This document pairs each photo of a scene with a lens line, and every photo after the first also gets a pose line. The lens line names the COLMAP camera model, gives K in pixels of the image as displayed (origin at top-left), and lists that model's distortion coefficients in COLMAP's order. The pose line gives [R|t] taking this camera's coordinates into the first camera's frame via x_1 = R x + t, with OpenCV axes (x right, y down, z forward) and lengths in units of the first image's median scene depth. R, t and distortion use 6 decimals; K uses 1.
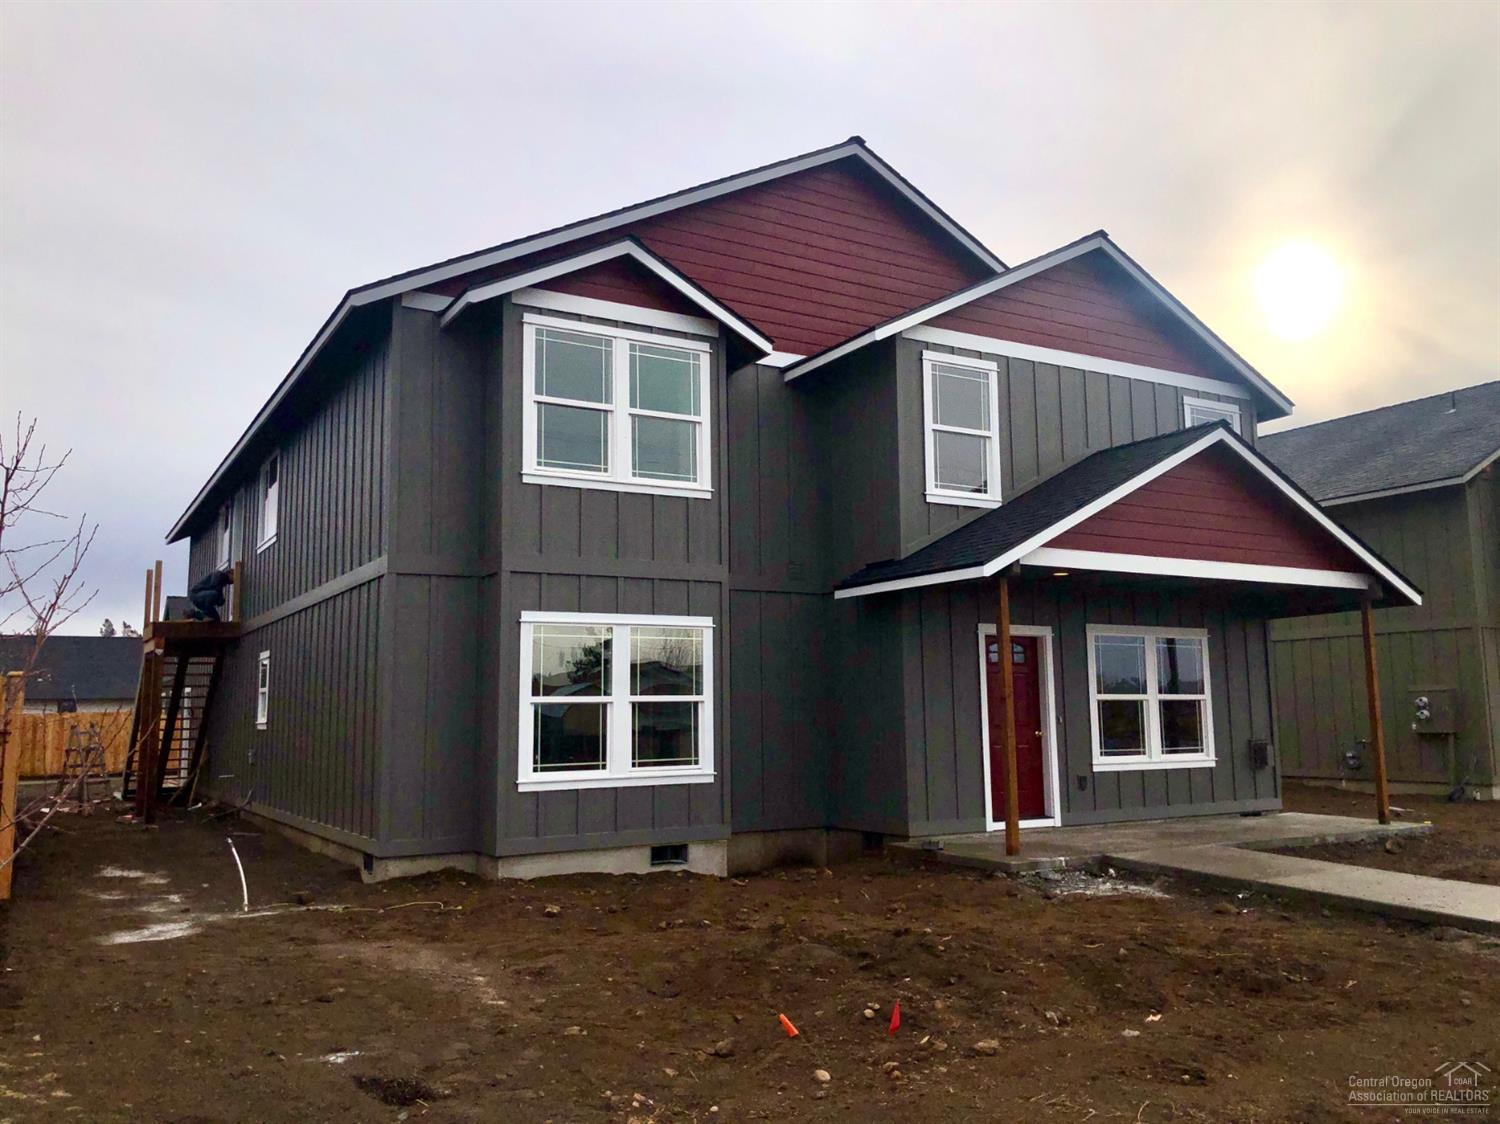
lens RADIAL K [[1212.8, 0, 750.0], [0, 1212.8, 562.0], [0, 0, 1]] dist [0.135131, -0.247972]
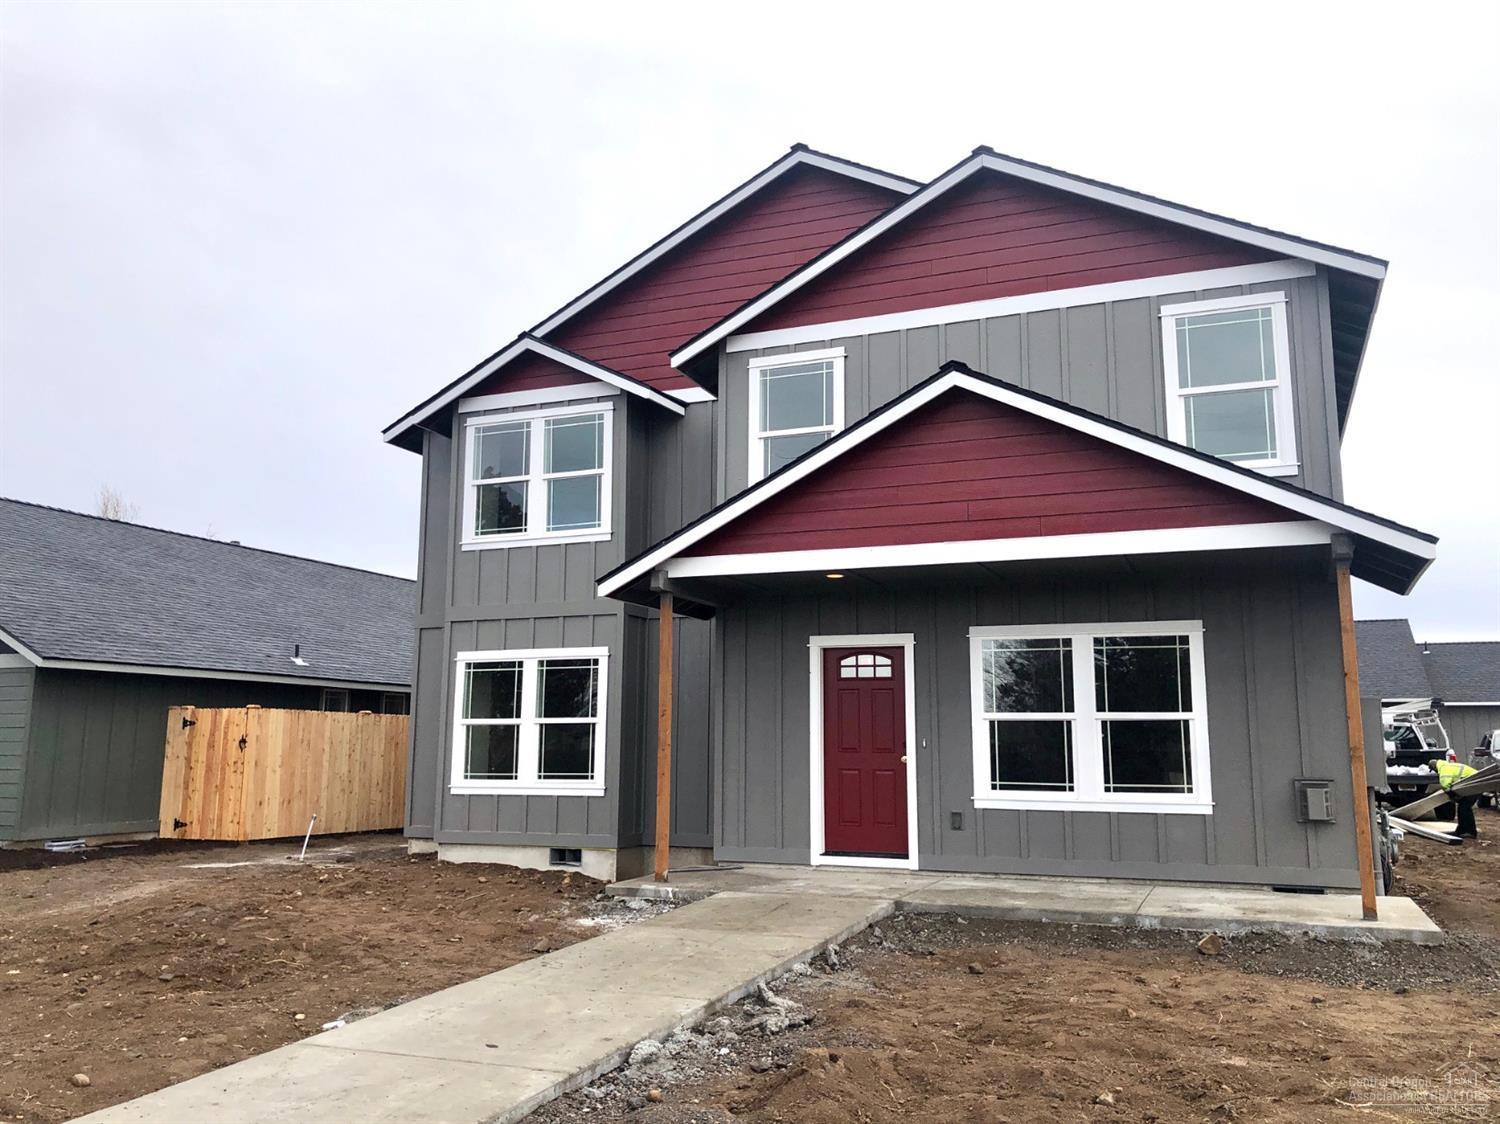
lens RADIAL K [[1212.8, 0, 750.0], [0, 1212.8, 562.0], [0, 0, 1]] dist [0.135131, -0.247972]
pose [[0.601957, -0.105769, -0.791493, 0.940517], [0.088098, 0.993935, -0.065820, 0.053251], [0.793654, -0.030108, 0.607624, 0.430398]]
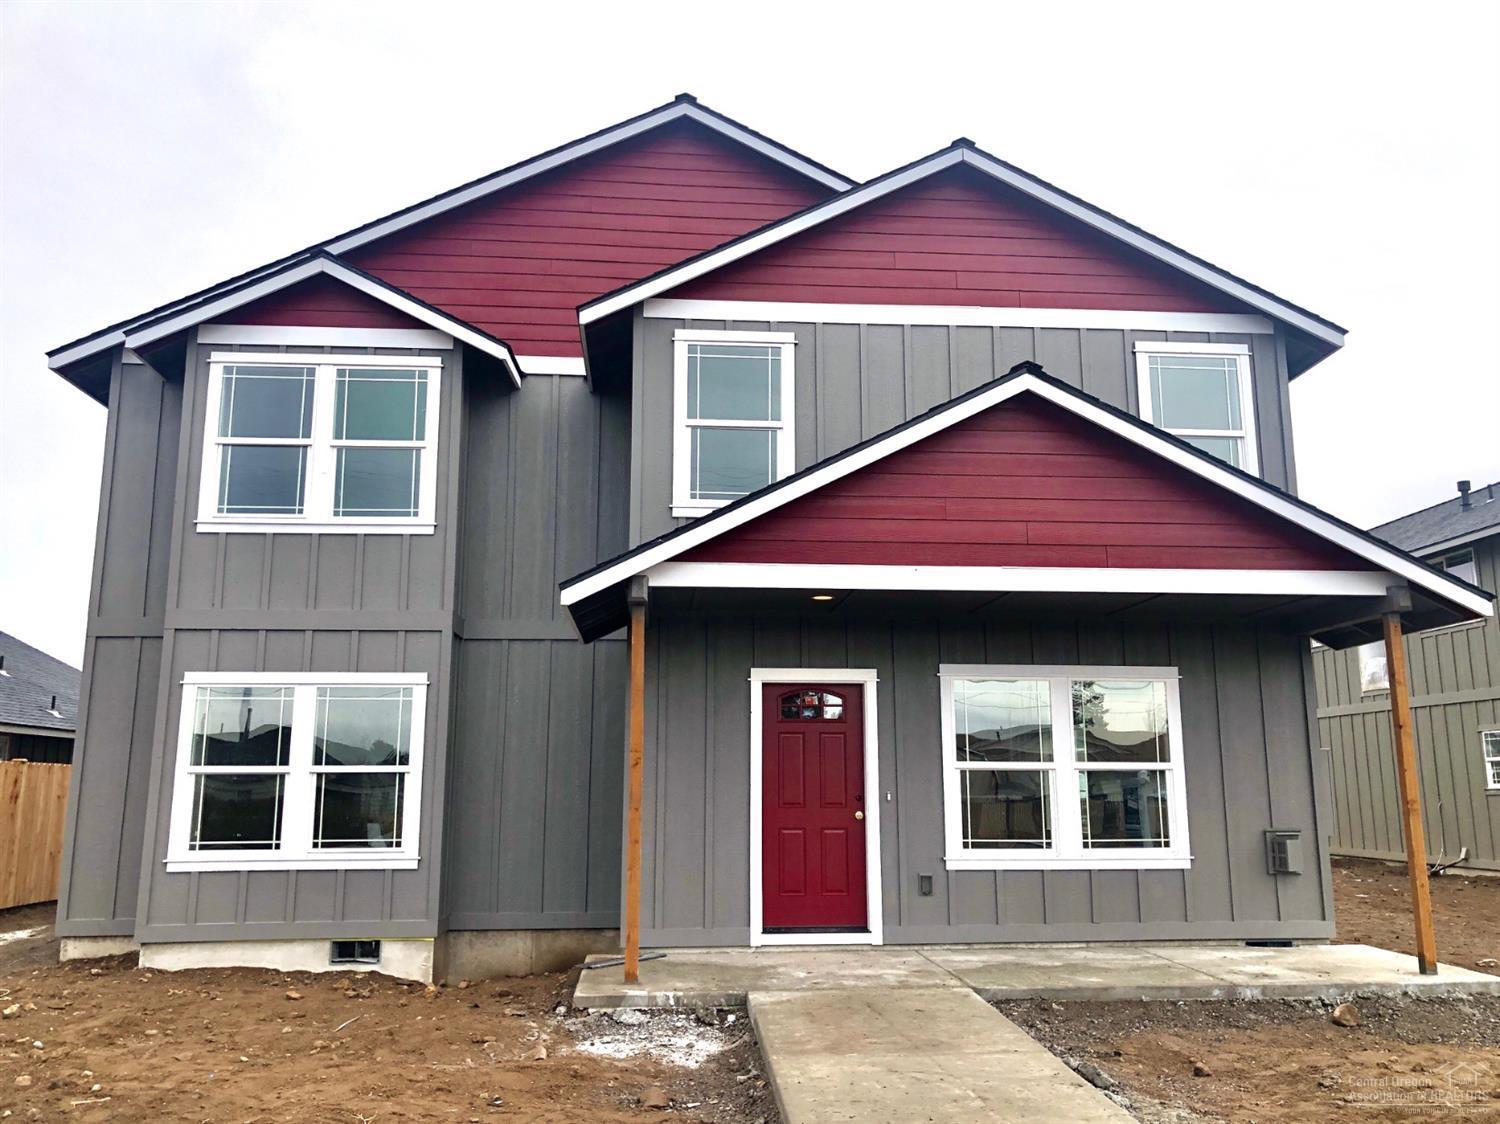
lens RADIAL K [[1231.0, 0, 750.0], [0, 1231.0, 562.0], [0, 0, 1]] dist [0.067106, -0.083422]
pose [[0.897032, -0.070286, -0.436341, 0.558522], [0.046309, 0.996787, -0.065359, 0.035746], [0.439532, 0.038423, 0.897405, 0.317960]]
